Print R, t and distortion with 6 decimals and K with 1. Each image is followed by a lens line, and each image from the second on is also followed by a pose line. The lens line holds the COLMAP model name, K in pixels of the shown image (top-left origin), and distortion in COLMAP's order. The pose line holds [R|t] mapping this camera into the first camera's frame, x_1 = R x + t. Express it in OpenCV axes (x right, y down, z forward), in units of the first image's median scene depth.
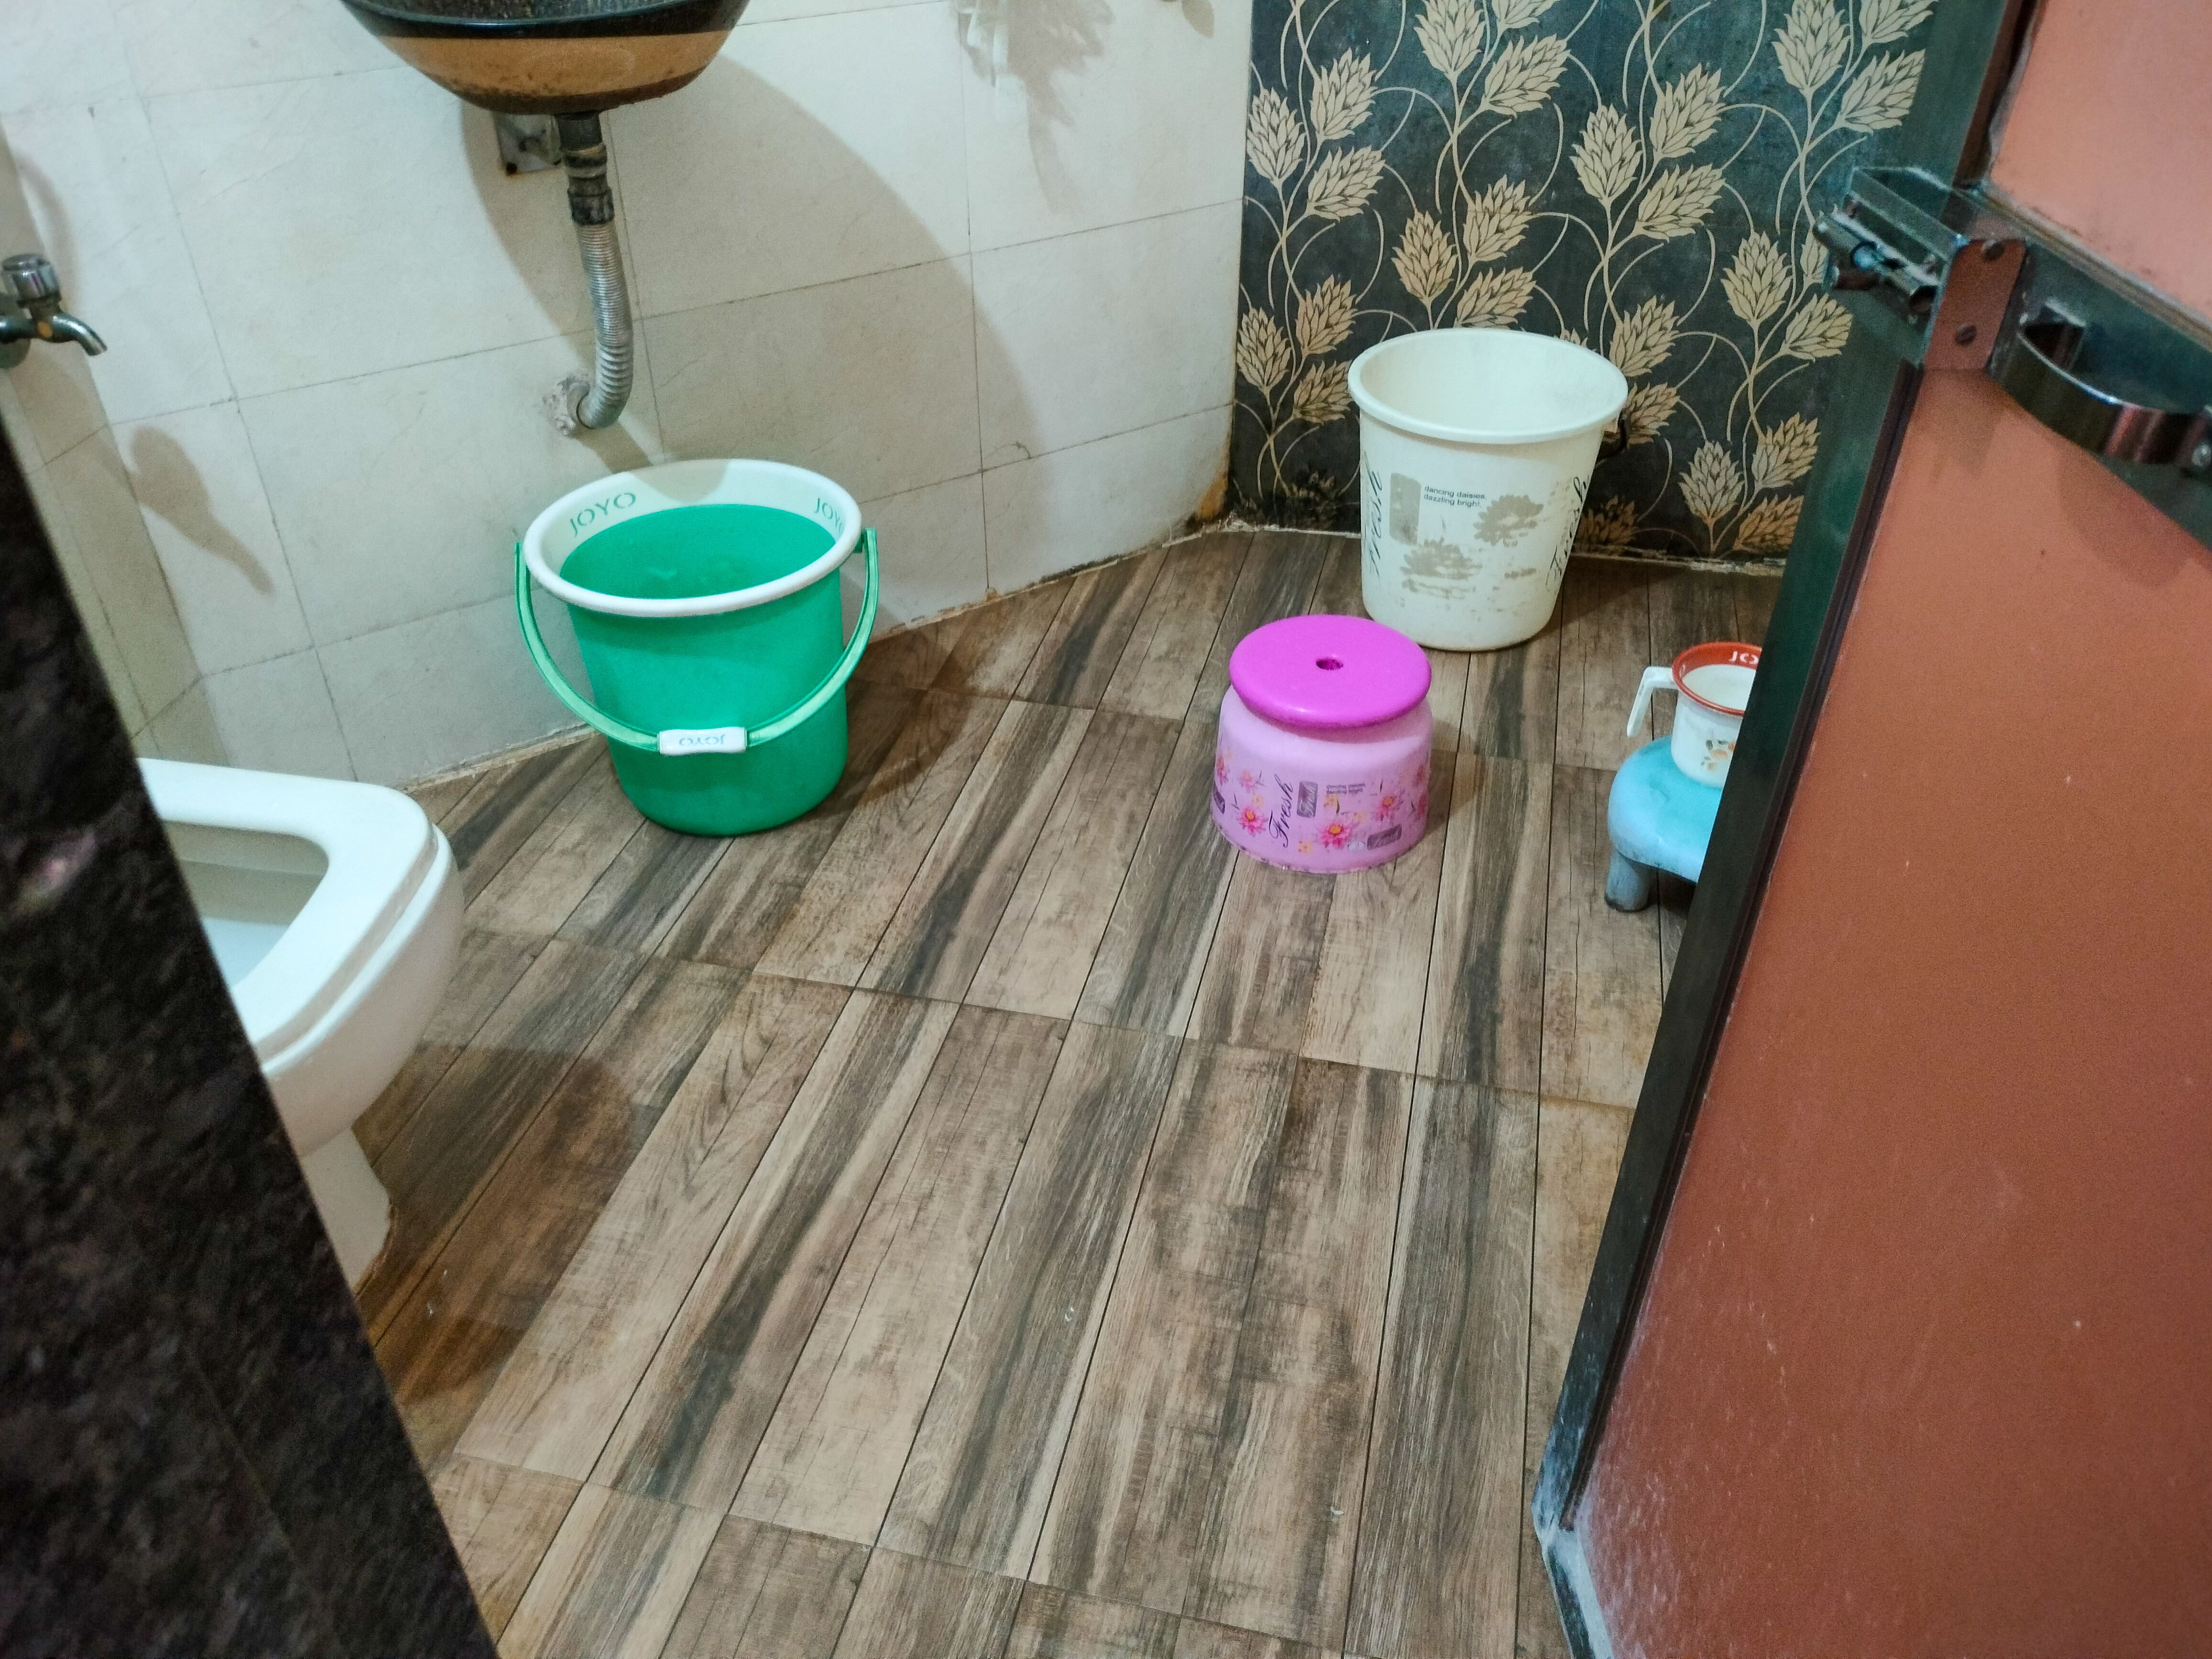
lens RADIAL K [[1676.2, 0, 1115.3], [0, 1676.2, 835.2], [0, 0, 1]] dist [0.068075, -0.085820]
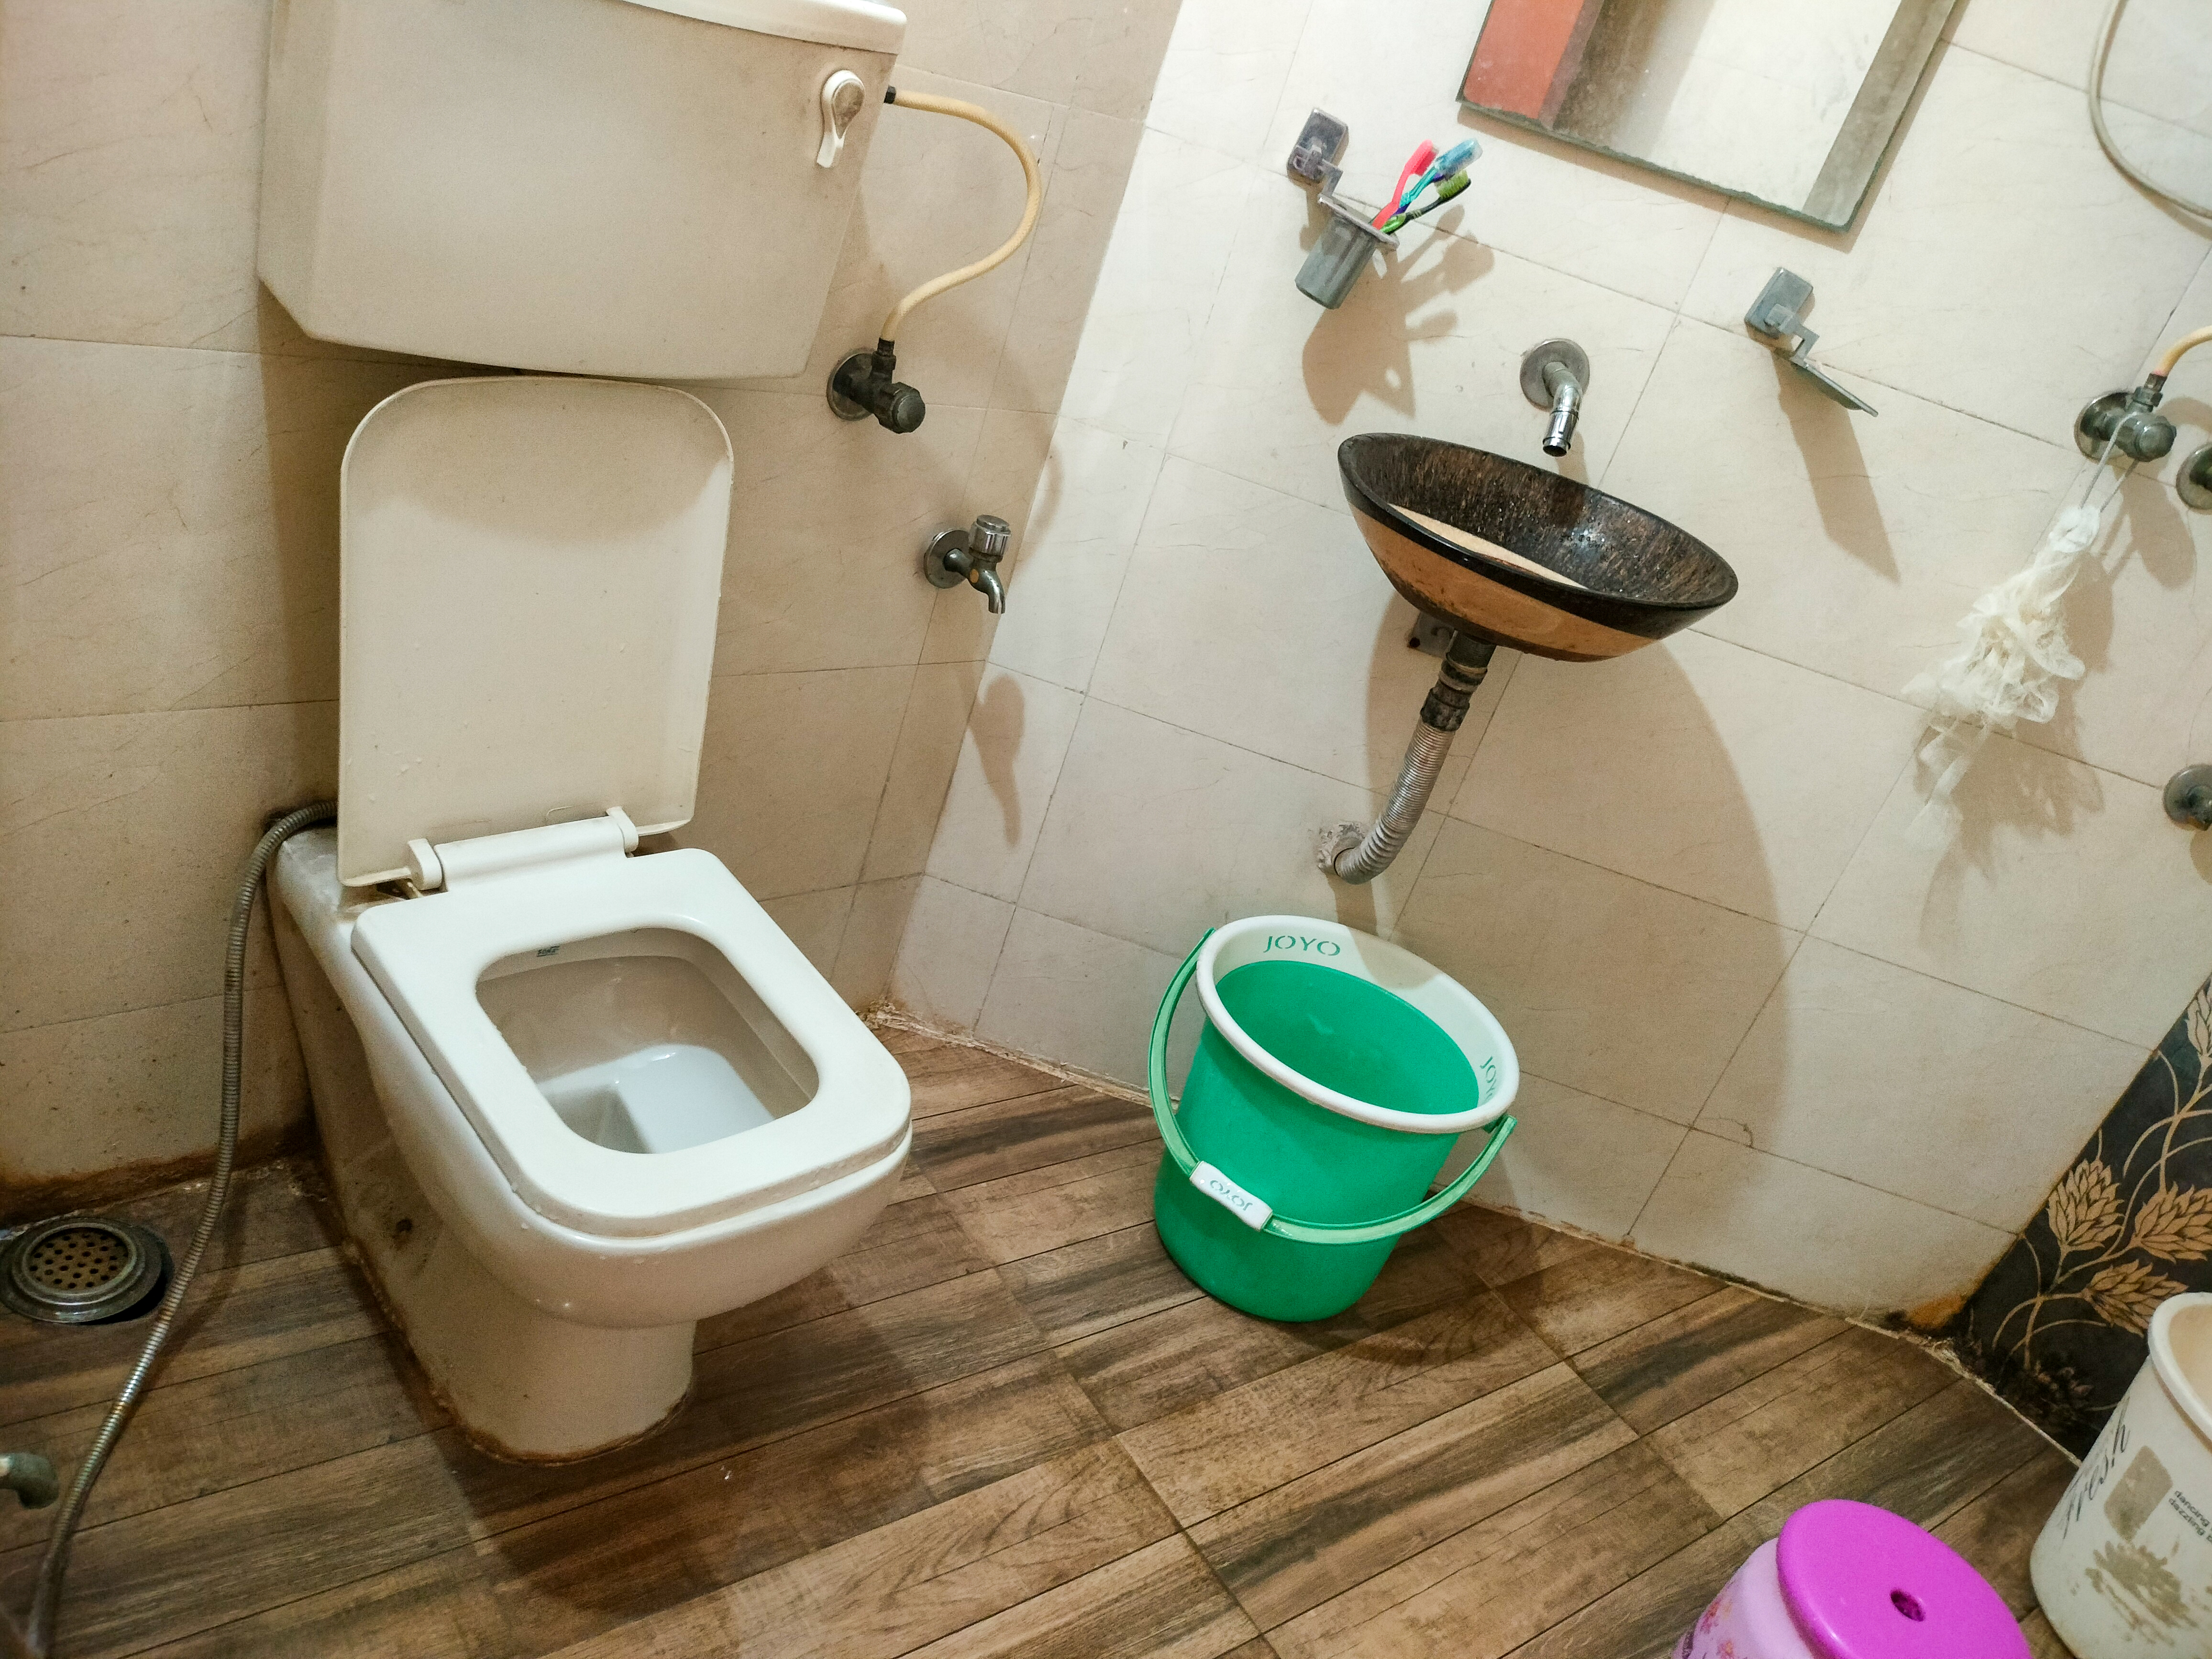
lens RADIAL K [[1682.9, 0, 1120.6], [0, 1682.9, 832.0], [0, 0, 1]] dist [0.061615, -0.093434]
pose [[0.727920, 0.507119, -0.461478, 0.042403], [-0.606510, 0.790146, -0.088396, -0.090656], [0.319808, 0.344237, 0.882737, 0.063642]]
